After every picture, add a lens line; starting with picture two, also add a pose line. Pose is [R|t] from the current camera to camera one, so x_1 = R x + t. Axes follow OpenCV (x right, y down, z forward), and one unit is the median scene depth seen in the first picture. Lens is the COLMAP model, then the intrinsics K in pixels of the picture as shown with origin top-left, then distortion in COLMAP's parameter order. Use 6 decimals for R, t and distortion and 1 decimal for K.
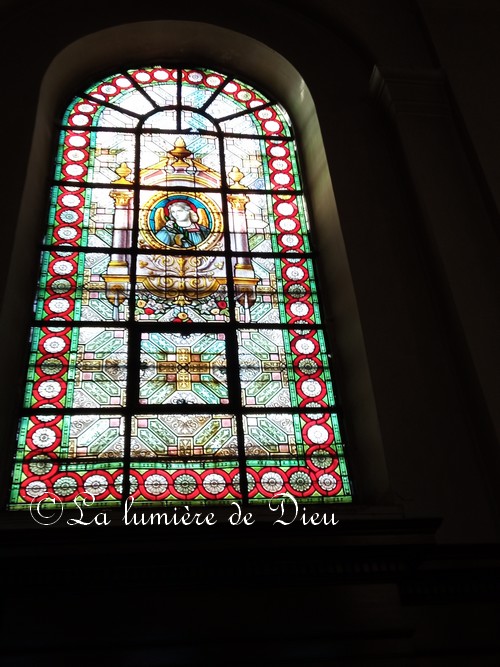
lens RADIAL K [[532.1, 0, 223.3], [0, 532.1, 333.5], [0, 0, 1]] dist [0.048903, 0.003027]
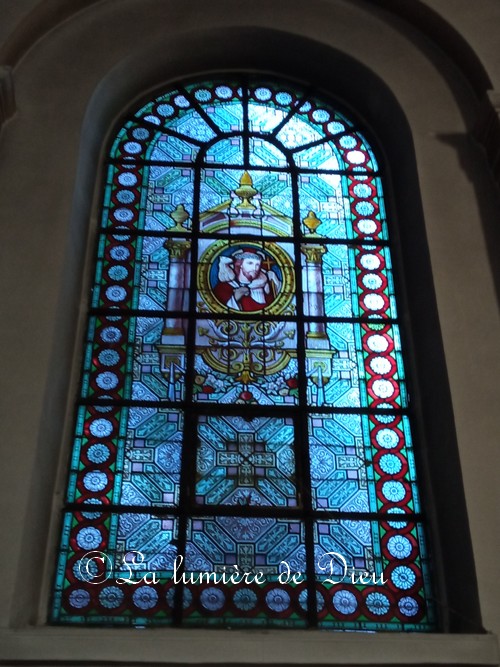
lens RADIAL K [[543.3, 0, 248.0], [0, 543.3, 330.9], [0, 0, 1]] dist [0.116412, -0.218552]
pose [[0.997333, 0.023230, -0.069185, -0.012638], [-0.016010, 0.994538, 0.103140, -0.217133], [0.071203, -0.101758, 0.992258, 0.119842]]
